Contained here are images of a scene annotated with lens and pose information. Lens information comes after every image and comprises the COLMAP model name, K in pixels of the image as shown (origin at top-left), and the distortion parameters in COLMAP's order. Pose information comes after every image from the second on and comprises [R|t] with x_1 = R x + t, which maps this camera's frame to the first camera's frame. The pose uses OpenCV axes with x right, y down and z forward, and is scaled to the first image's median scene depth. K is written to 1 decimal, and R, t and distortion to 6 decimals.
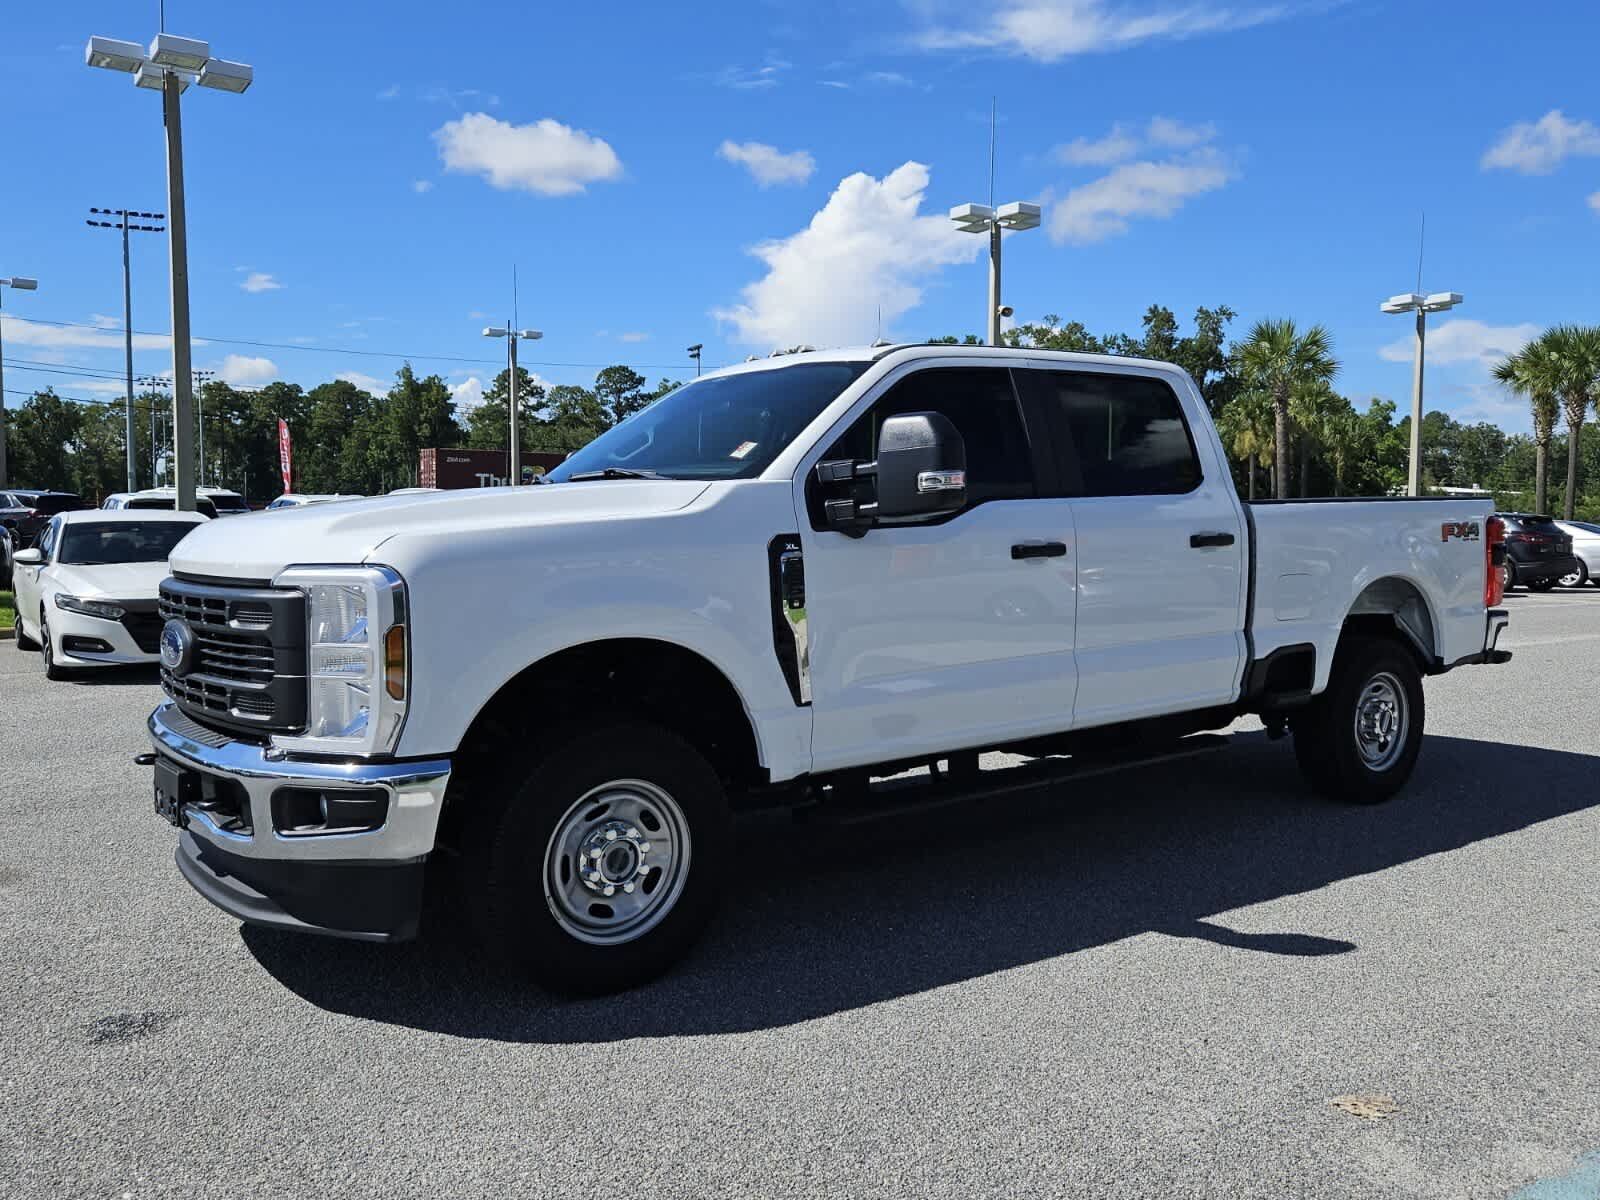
lens RADIAL K [[1268.1, 0, 810.4], [0, 1268.1, 584.4], [0, 0, 1]] dist [0.101810, -0.118259]
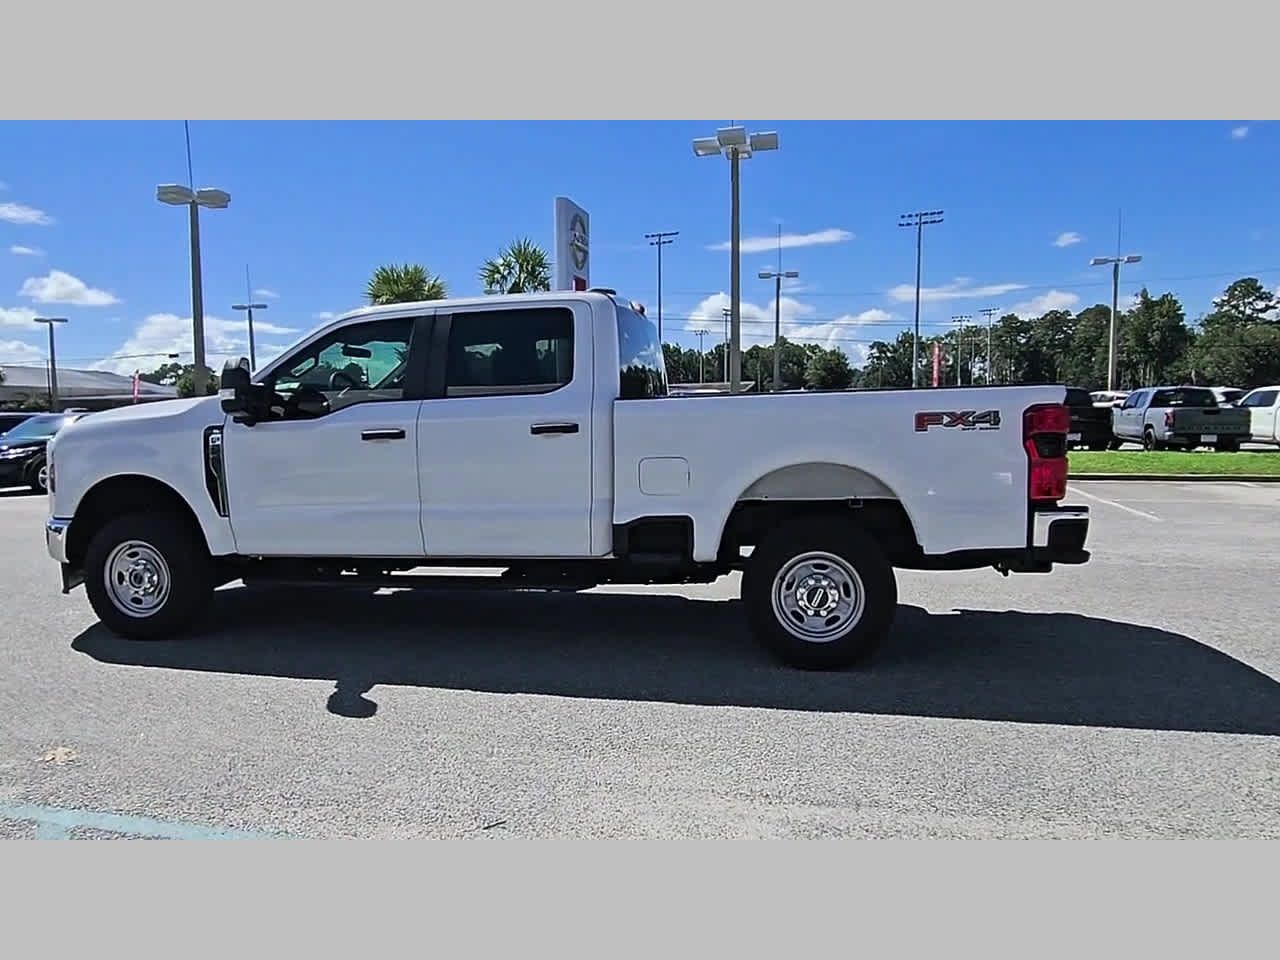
lens RADIAL K [[864.0, 0, 617.0], [0, 864.0, 482.4], [0, 0, 1]] dist [0.009375, -0.007714]
pose [[0.653459, 0.052232, -0.755157, 0.992211], [-0.024874, 0.998559, 0.047544, -0.022363], [0.756553, -0.012285, 0.653817, 0.449619]]
